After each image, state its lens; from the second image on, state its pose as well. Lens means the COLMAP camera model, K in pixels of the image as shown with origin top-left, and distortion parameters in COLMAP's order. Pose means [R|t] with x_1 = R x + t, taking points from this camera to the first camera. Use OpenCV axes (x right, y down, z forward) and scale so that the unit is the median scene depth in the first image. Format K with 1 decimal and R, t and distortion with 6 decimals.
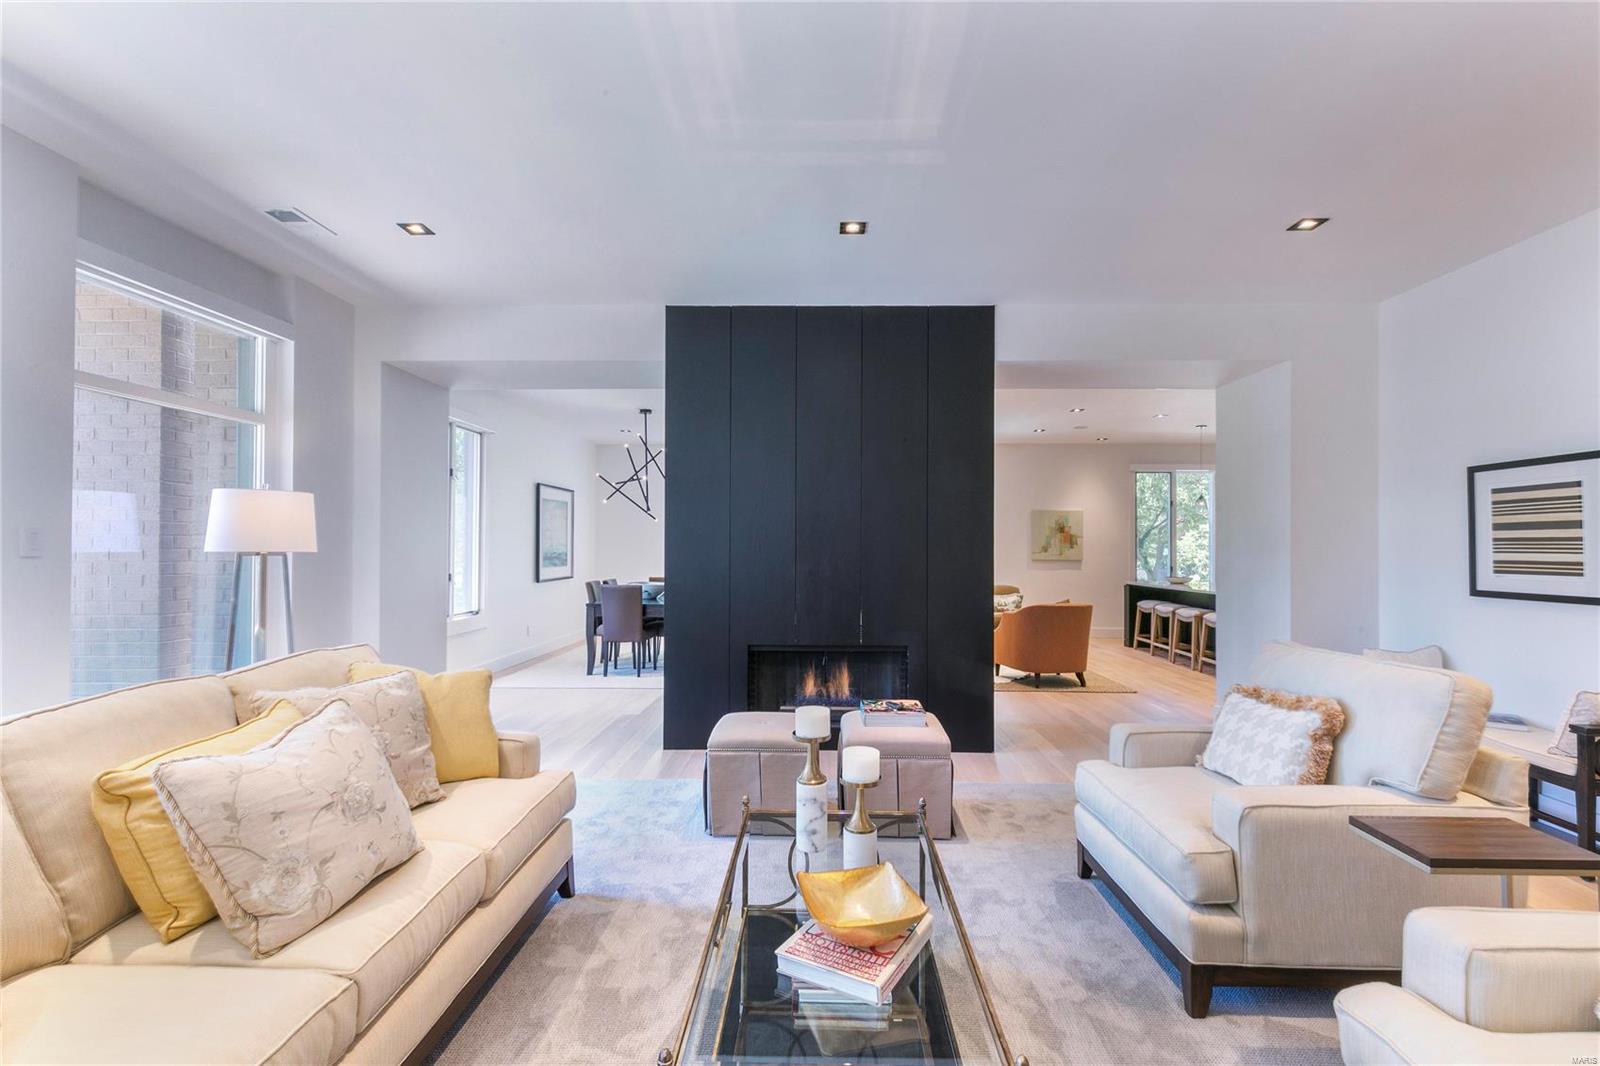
lens RADIAL K [[782.2, 0, 800.0], [0, 782.2, 533.0], [0, 0, 1]] dist [0.036225, 0.000049]
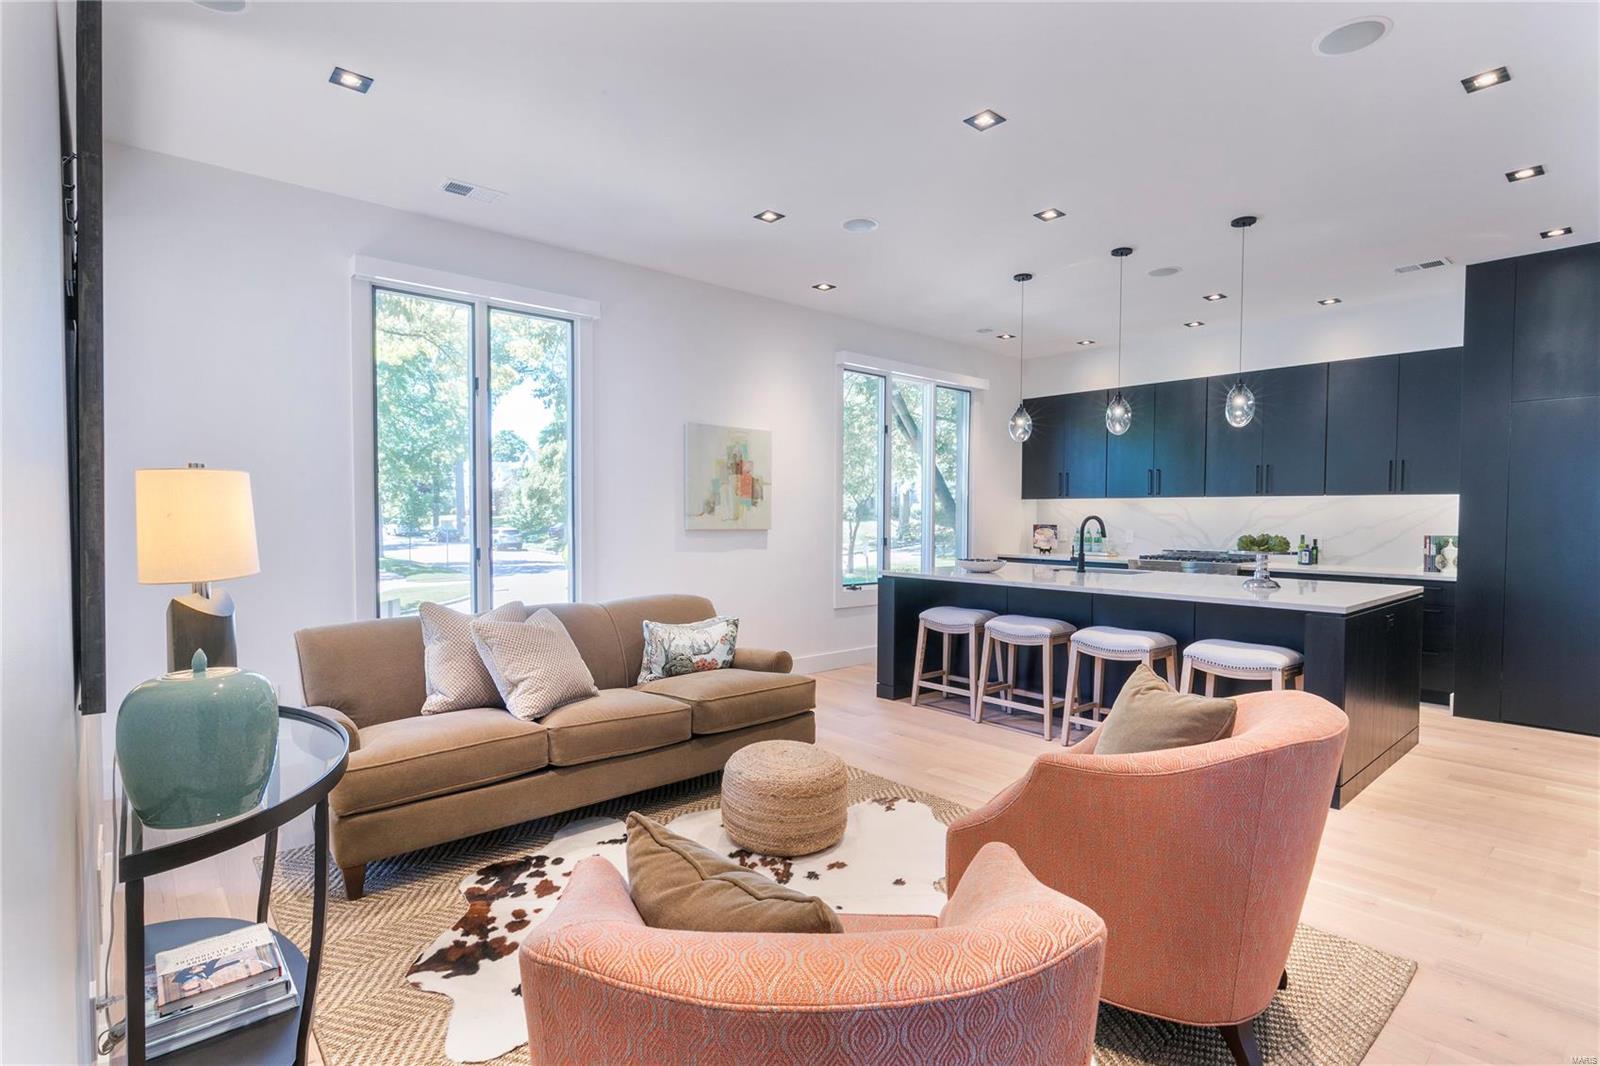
lens RADIAL K [[786.5, 0, 810.9], [0, 786.5, 539.8], [0, 0, 1]] dist [0.015855, -0.000039]
pose [[0.744042, -0.028523, 0.667524, 0.041842], [-0.007553, 0.998665, 0.051091, 0.016753], [-0.668090, -0.043056, 0.742834, 0.658495]]
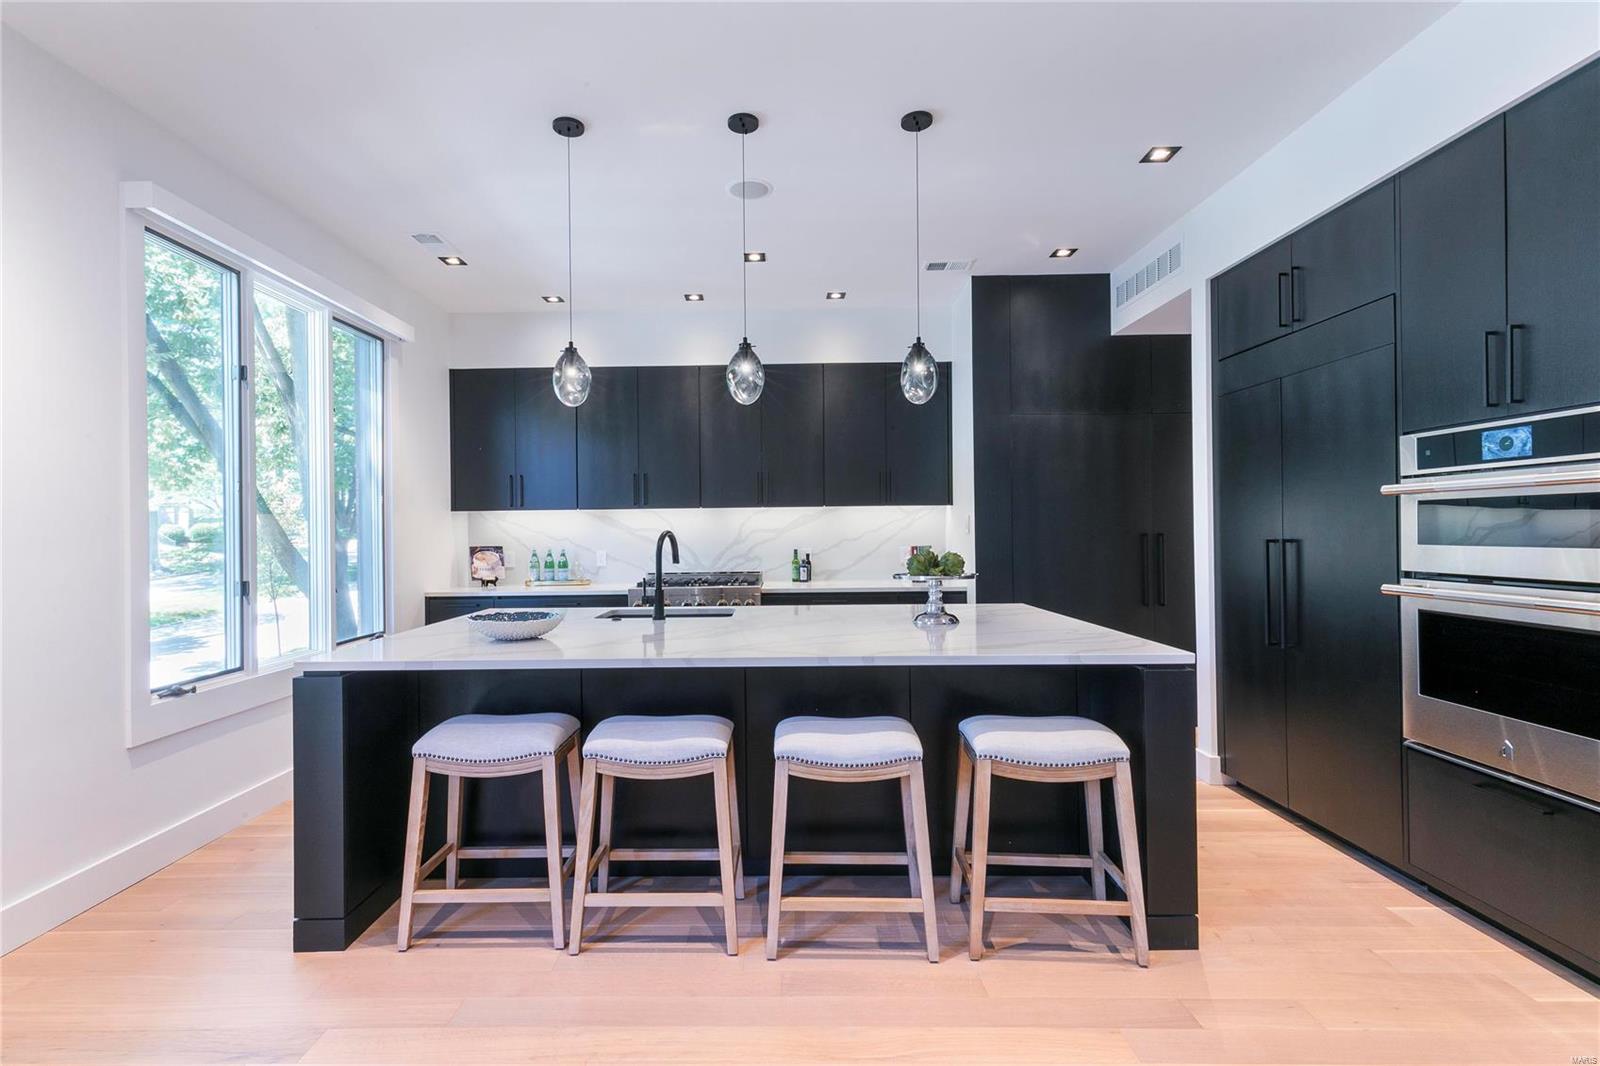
lens RADIAL K [[746.8, 0, 764.4], [0, 746.8, 526.0], [0, 0, 1]] dist [0.011087, 0.000015]
pose [[0.021806, -0.005200, 0.999749, 0.202429], [-0.002283, 0.999984, 0.005251, 0.021950], [-0.999760, -0.002397, 0.021794, 0.868606]]
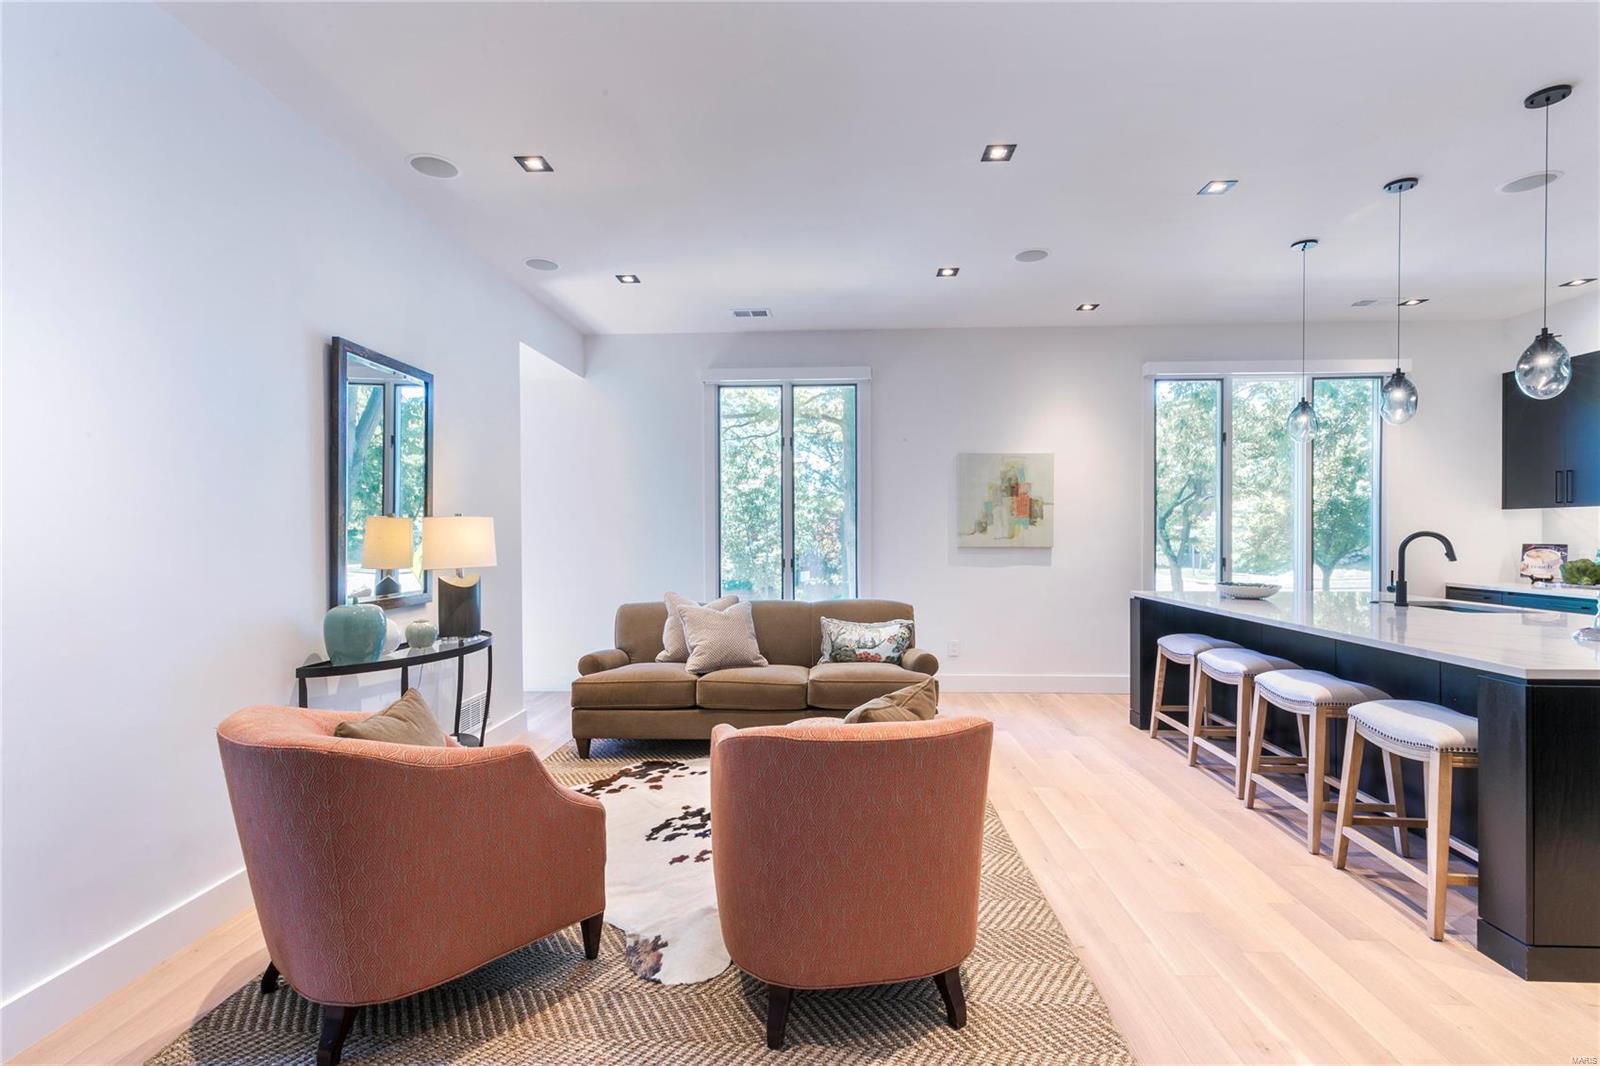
lens RADIAL K [[727.1, 0, 810.3], [0, 727.1, 539.1], [0, 0, 1]] dist [0.010780, 0.000000]
pose [[0.999124, -0.013165, -0.039717, 0.235108], [0.014086, 0.999636, 0.022997, 0.017154], [0.039400, -0.023536, 0.998946, 0.548860]]
